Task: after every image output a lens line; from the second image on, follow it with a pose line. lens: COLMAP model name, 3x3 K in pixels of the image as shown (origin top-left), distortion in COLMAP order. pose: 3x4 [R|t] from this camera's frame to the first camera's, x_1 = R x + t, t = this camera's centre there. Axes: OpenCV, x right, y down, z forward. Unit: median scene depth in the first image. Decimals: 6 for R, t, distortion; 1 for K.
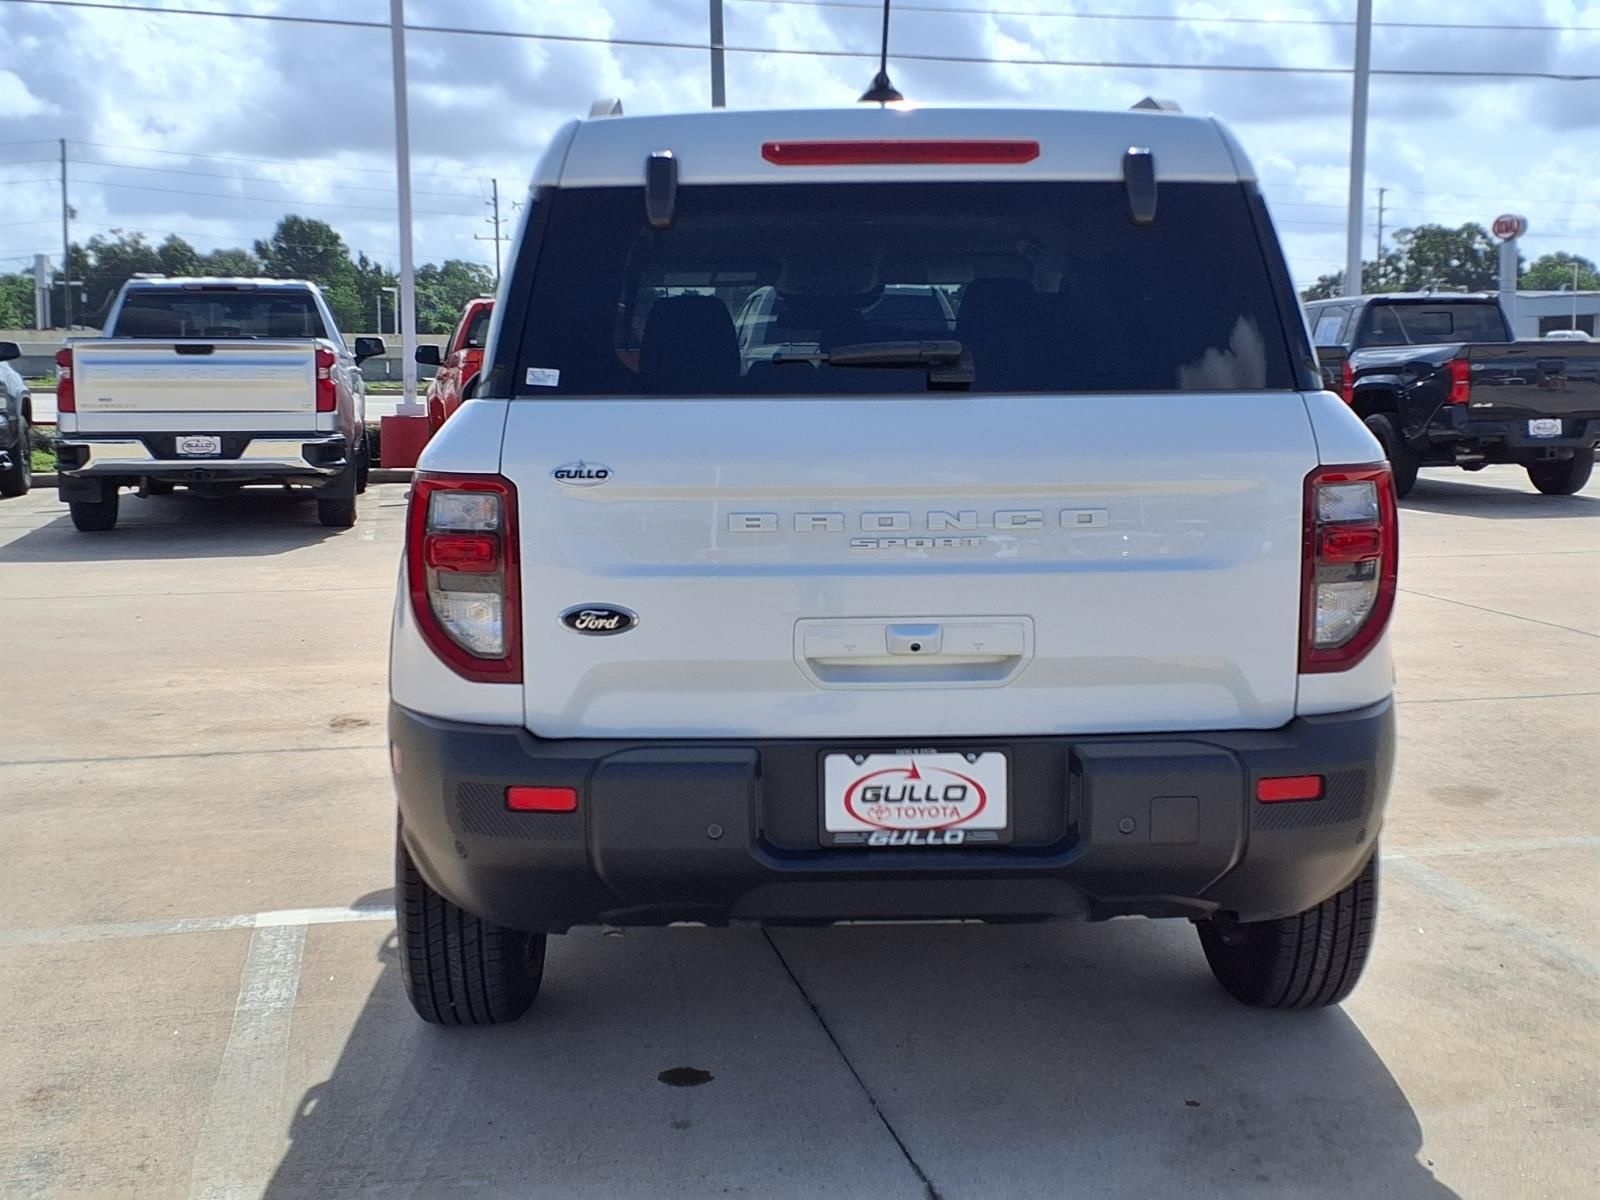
lens RADIAL K [[1962.1, 0, 823.3], [0, 1962.1, 586.2], [0, 0, 1]] dist [0.048197, 0.000000]
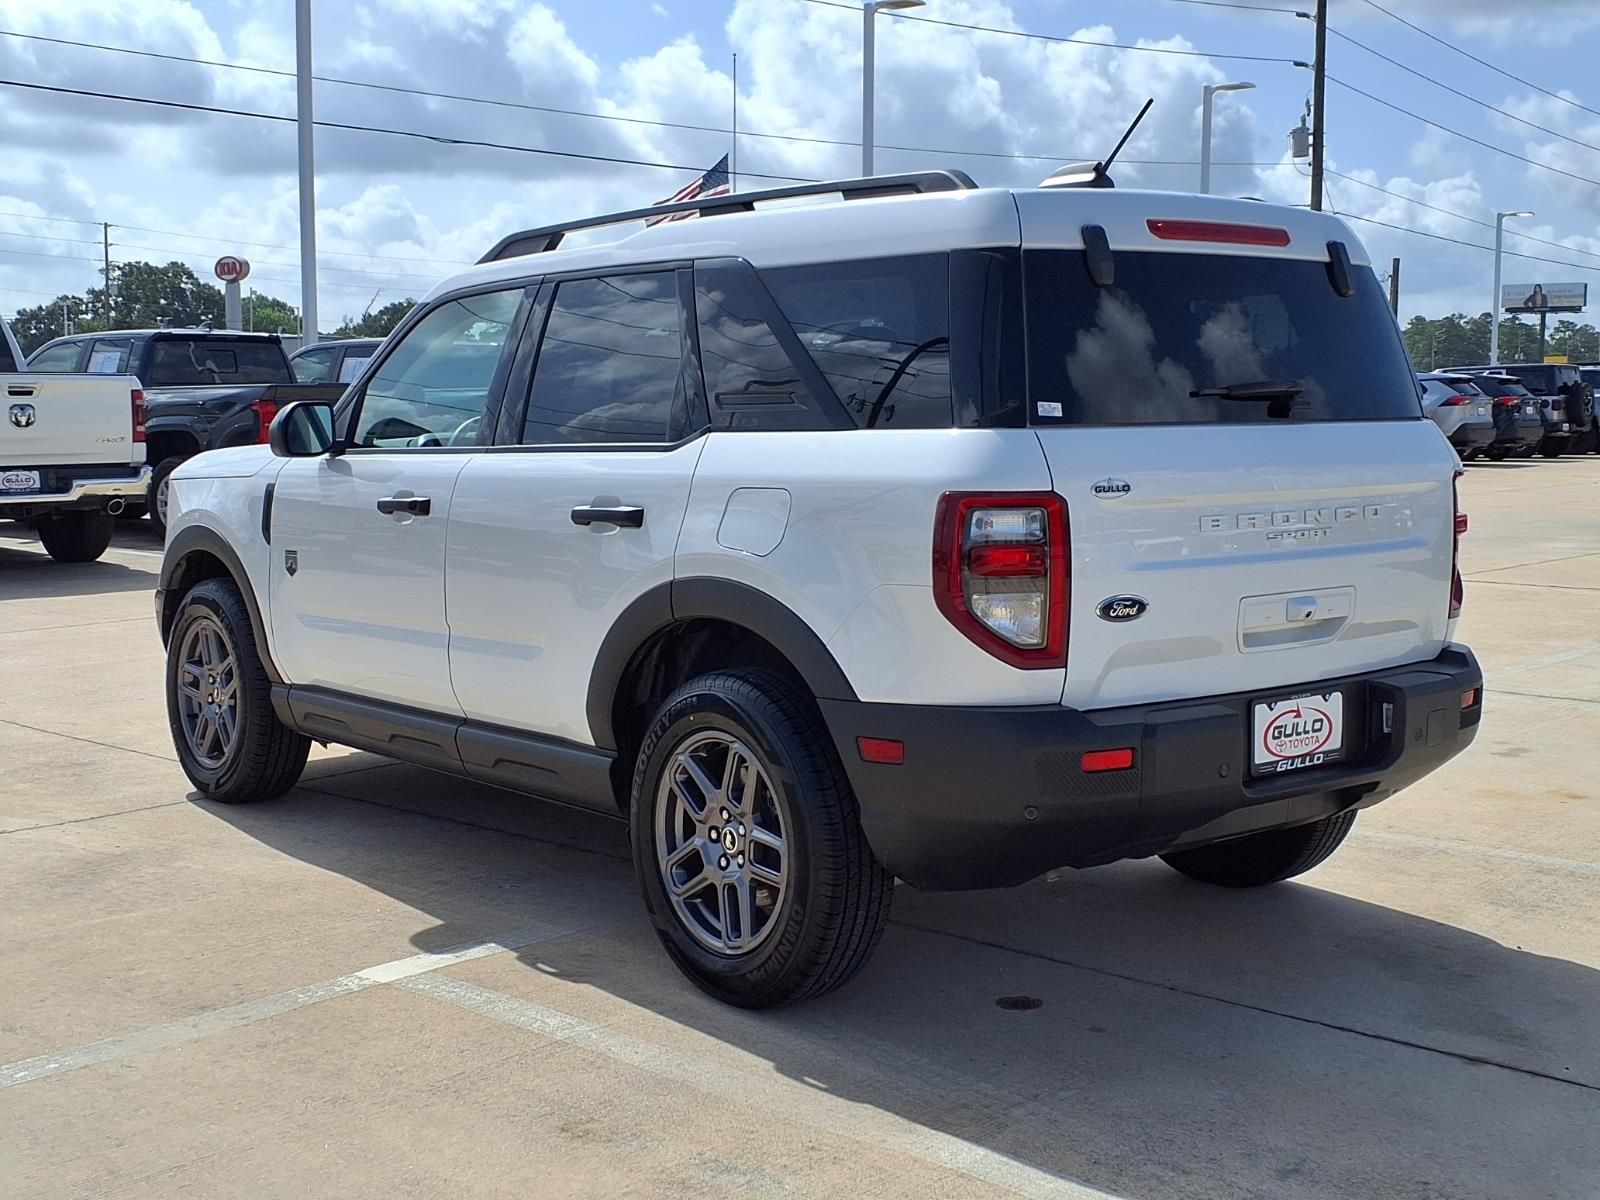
lens RADIAL K [[1940.5, 0, 834.5], [0, 1940.5, 606.7], [0, 0, 1]] dist [0.041111, 0.000000]
pose [[0.805283, -0.062501, 0.589586, -0.951821], [0.067196, 0.997642, 0.013978, -0.013142], [-0.589070, 0.028362, 0.807584, 0.139369]]
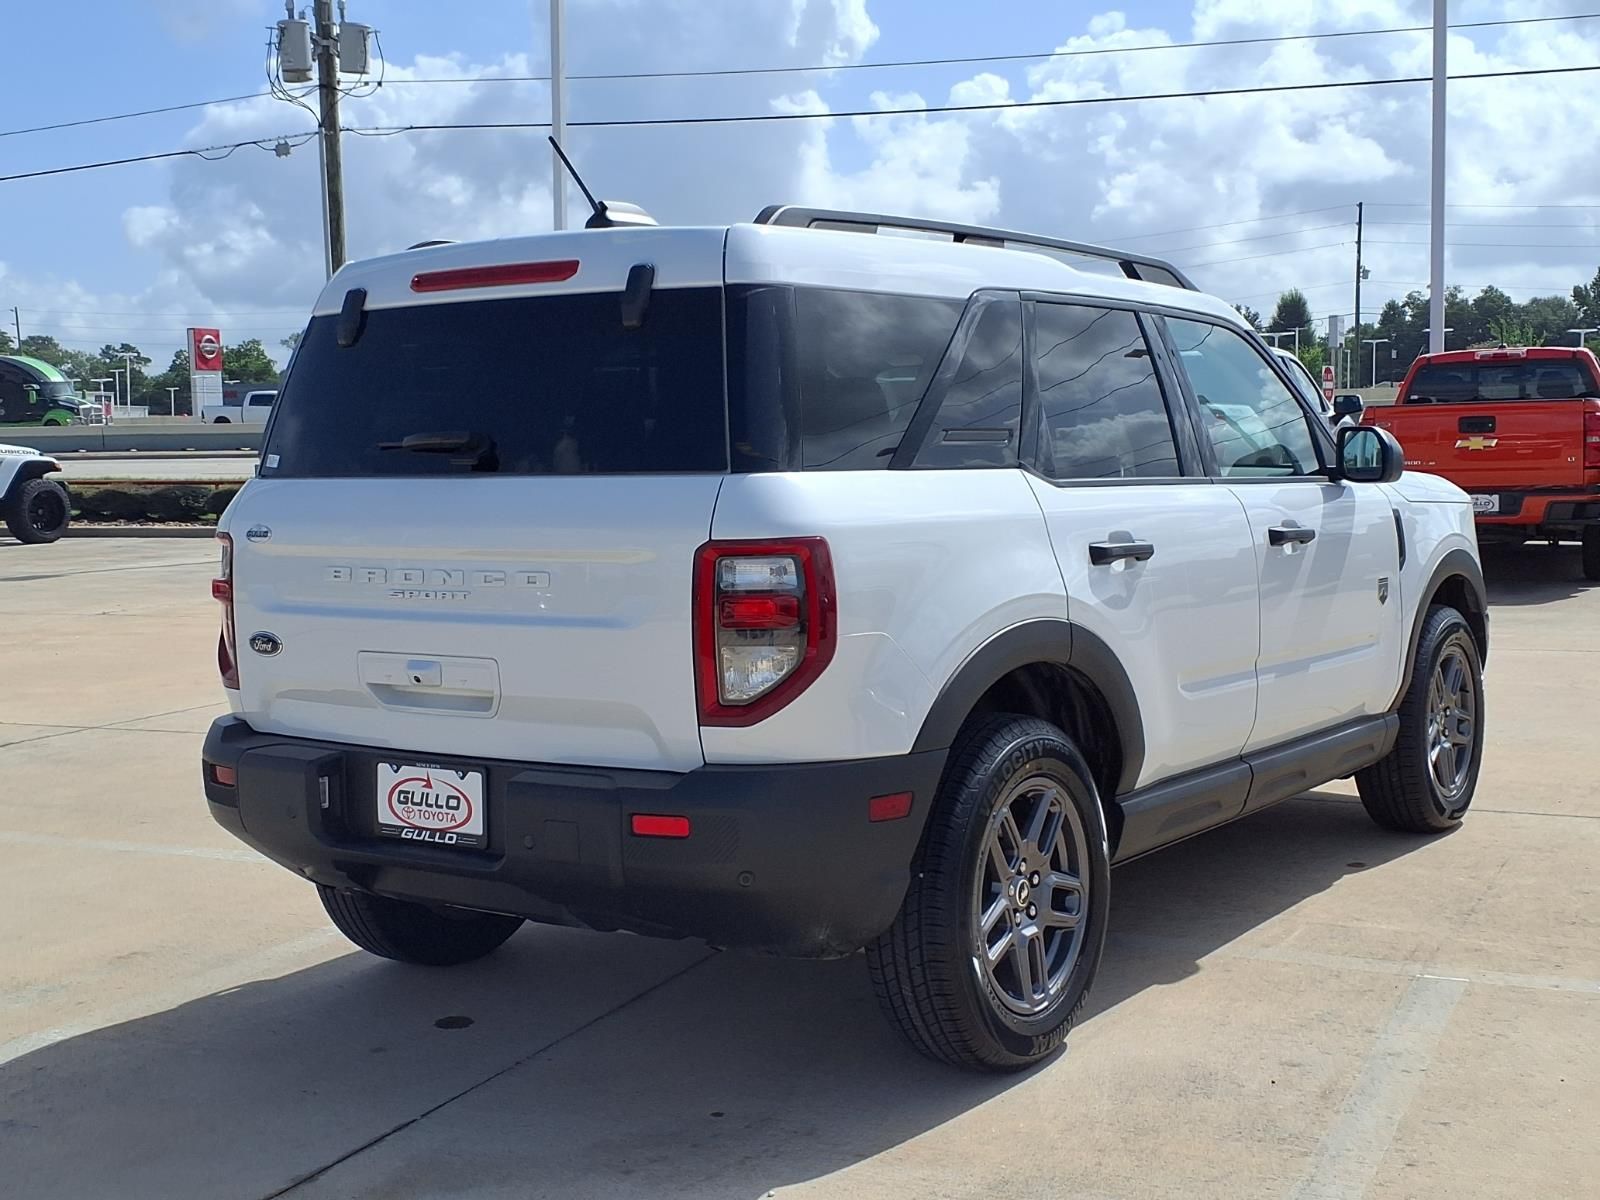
lens RADIAL K [[1940.5, 0, 785.7], [0, 1940.5, 595.1], [0, 0, 1]] dist [0.041111, 0.000000]
pose [[0.794292, 0.040757, -0.606167, 0.952567], [-0.052681, 0.998610, -0.001888, -0.031366], [0.605247, 0.033433, 0.795335, 0.164662]]
